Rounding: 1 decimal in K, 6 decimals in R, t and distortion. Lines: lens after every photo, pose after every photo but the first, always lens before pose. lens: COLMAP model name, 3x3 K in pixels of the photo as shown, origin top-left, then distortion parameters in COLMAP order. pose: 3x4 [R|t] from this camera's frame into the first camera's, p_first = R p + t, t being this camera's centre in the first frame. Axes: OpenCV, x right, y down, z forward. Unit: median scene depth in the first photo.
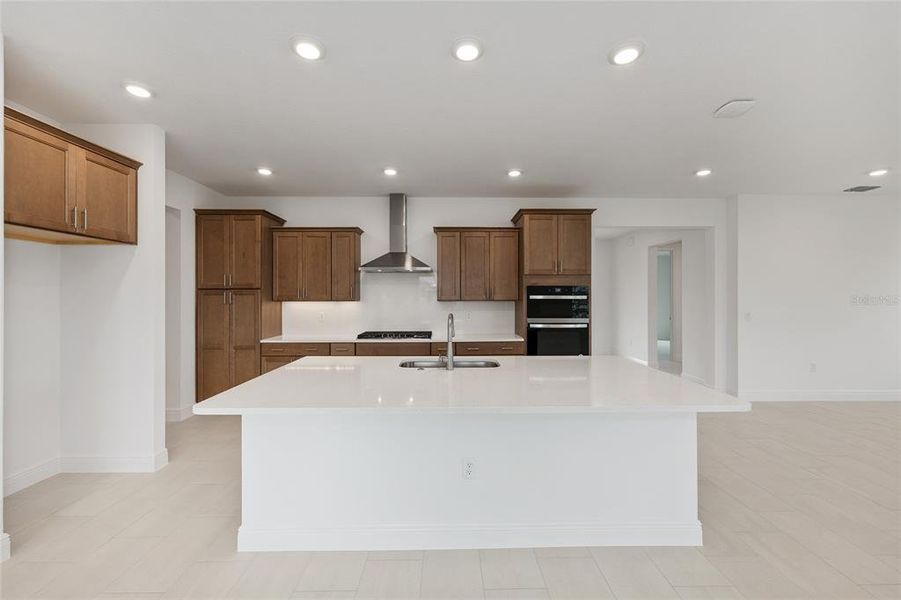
lens RADIAL K [[363.0, 0, 445.9], [0, 363.0, 299.6], [0, 0, 1]] dist [-0.001087, -0.000456]
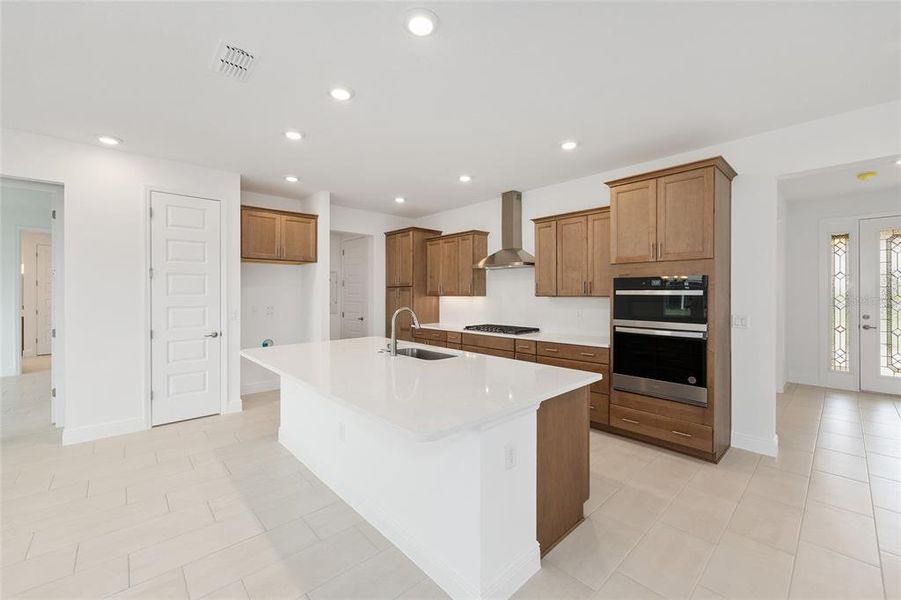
lens RADIAL K [[363.0, 0, 446.0], [0, 363.0, 294.1], [0, 0, 1]] dist [-0.001087, -0.000456]
pose [[0.668426, 0.002863, -0.743773, 0.546724], [-0.003031, 0.999995, 0.001125, -0.003105], [0.743772, 0.001503, 0.668431, 0.198153]]
